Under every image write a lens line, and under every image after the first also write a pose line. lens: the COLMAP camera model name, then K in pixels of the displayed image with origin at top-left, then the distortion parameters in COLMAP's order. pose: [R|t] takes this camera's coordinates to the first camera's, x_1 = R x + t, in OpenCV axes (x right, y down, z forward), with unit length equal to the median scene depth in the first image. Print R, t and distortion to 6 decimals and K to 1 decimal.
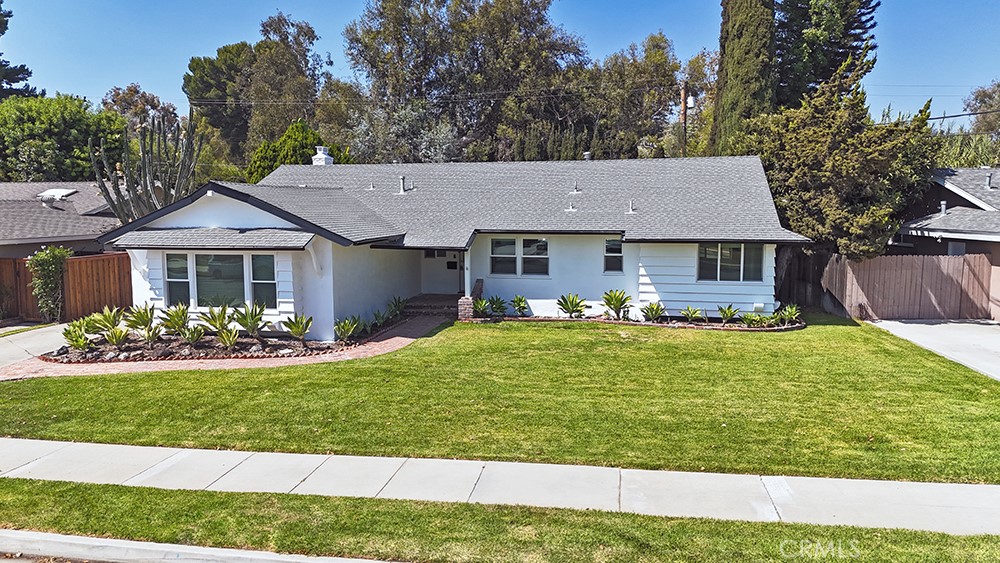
lens RADIAL K [[740.2, 0, 500.0], [0, 740.2, 281.5], [0, 0, 1]] dist [0.040087, -0.007812]
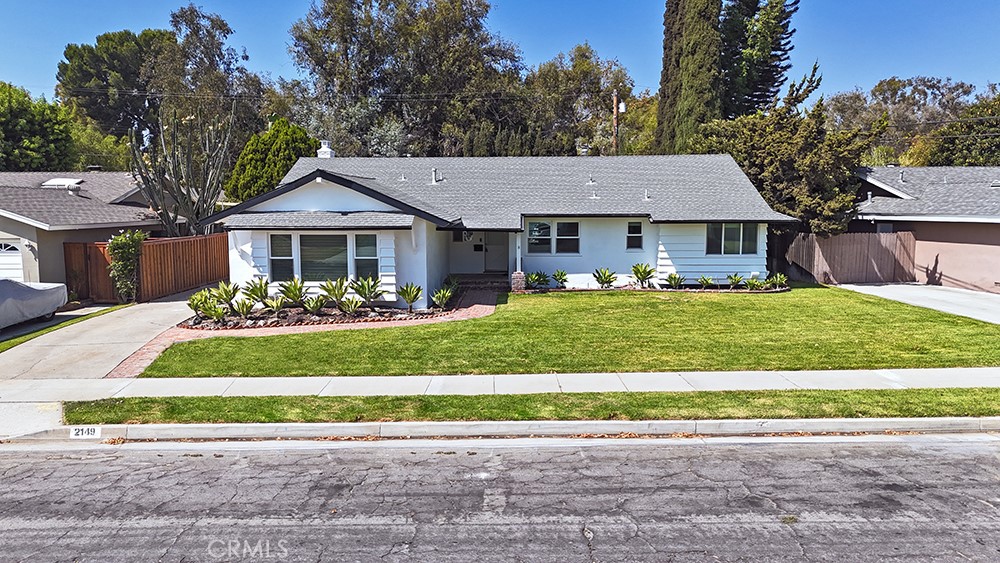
lens RADIAL K [[740.2, 0, 500.0], [0, 740.2, 281.5], [0, 0, 1]] dist [0.040087, -0.007812]
pose [[0.982266, -0.018554, 0.186573, -0.278902], [0.018640, 0.999825, 0.001293, 0.032960], [-0.186564, 0.002208, 0.982440, -0.131055]]
